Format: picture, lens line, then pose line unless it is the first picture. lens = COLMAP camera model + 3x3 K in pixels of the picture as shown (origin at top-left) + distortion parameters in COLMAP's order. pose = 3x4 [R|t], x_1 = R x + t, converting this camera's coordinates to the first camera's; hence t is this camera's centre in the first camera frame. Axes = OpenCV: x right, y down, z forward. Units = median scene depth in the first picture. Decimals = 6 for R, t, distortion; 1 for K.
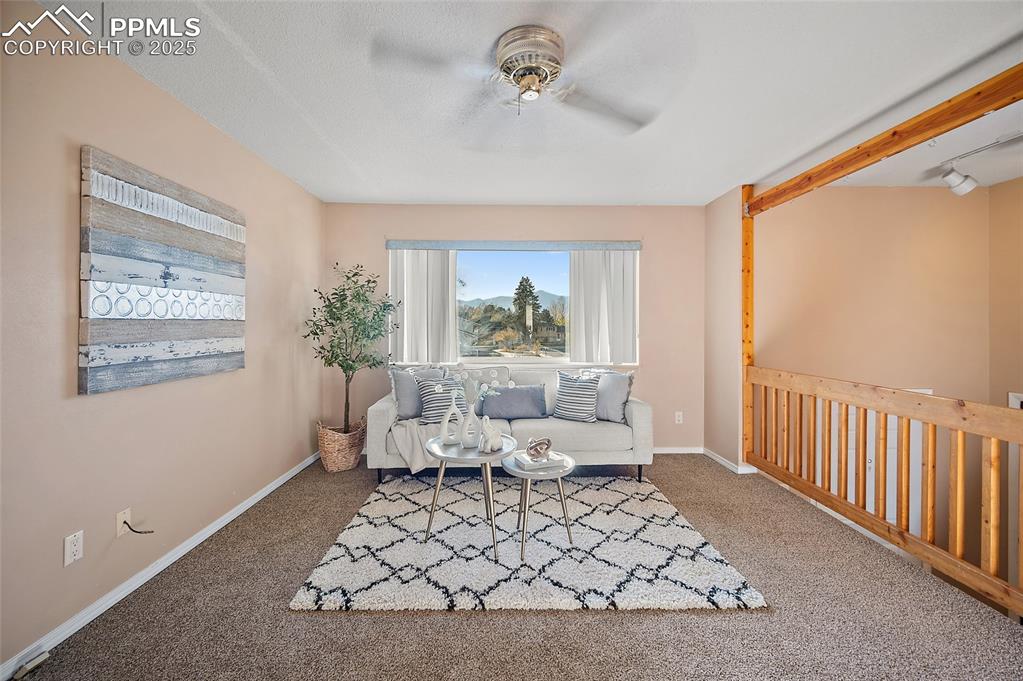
lens RADIAL K [[407.7, 0, 509.9], [0, 407.7, 333.8], [0, 0, 1]] dist [-0.010406, 0.000182]
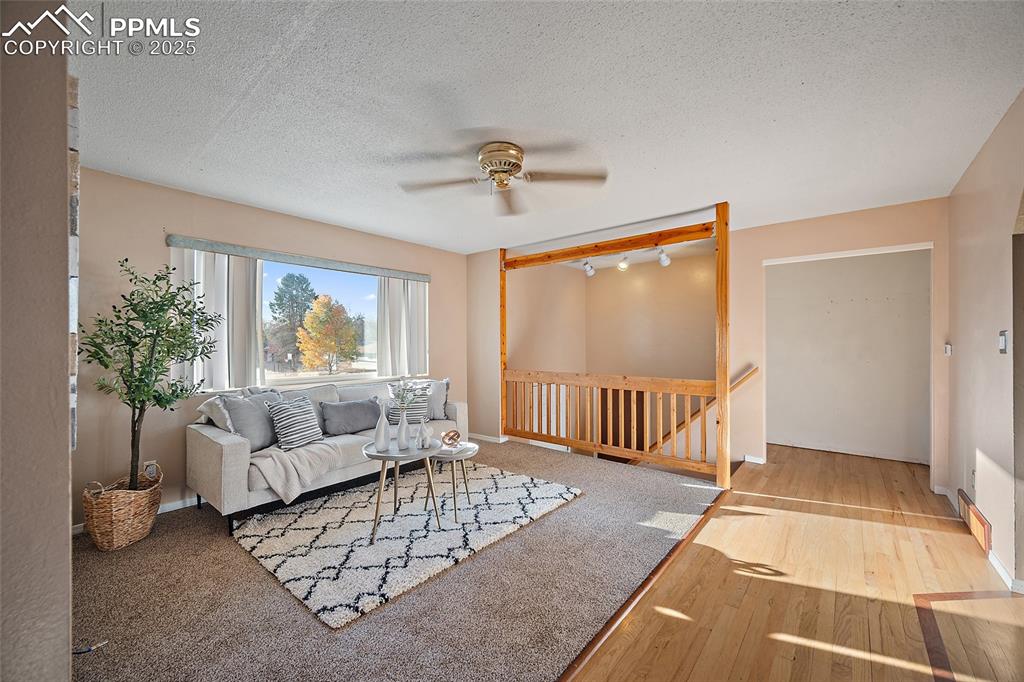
lens RADIAL K [[408.1, 0, 507.8], [0, 408.1, 342.0], [0, 0, 1]] dist [-0.010406, 0.000182]
pose [[0.650428, -0.000706, 0.759568, -0.627542], [0.023742, 0.999530, -0.019402, 0.007992], [-0.759197, 0.030653, 0.650139, 0.013663]]
